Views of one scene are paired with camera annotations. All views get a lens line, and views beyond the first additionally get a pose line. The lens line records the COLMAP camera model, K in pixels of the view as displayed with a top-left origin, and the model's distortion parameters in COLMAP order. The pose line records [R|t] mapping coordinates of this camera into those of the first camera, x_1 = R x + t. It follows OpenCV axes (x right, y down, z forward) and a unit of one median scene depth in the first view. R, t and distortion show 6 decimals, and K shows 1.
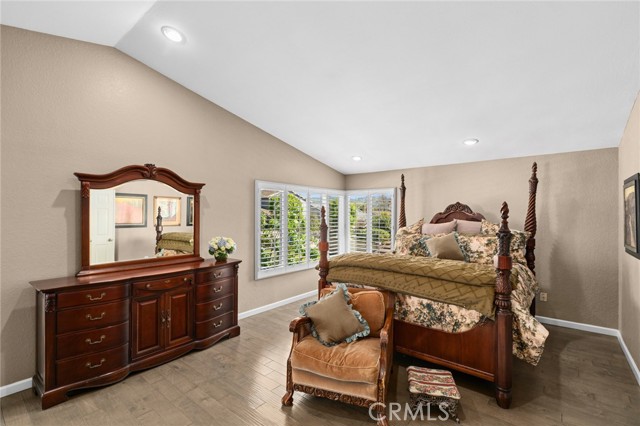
lens RADIAL K [[296.0, 0, 321.2], [0, 296.0, 210.0], [0, 0, 1]] dist [0.005748, 0.002191]
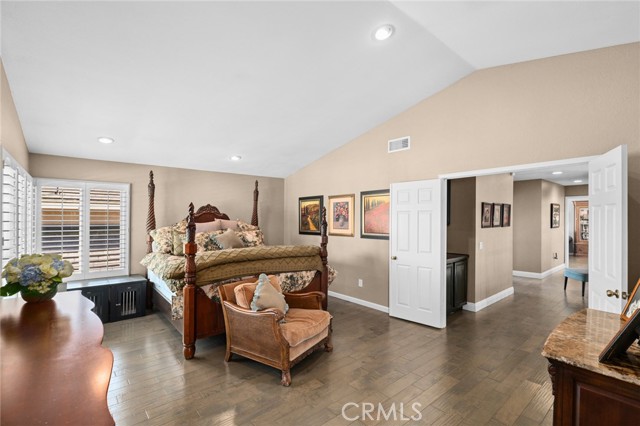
lens RADIAL K [[296.0, 0, 321.1], [0, 296.0, 217.2], [0, 0, 1]] dist [0.005748, 0.002191]
pose [[0.194035, -0.001318, 0.980994, -0.684000], [-0.011917, 0.999922, 0.003701, 0.017468], [-0.980922, -0.012408, 0.194005, 0.389726]]
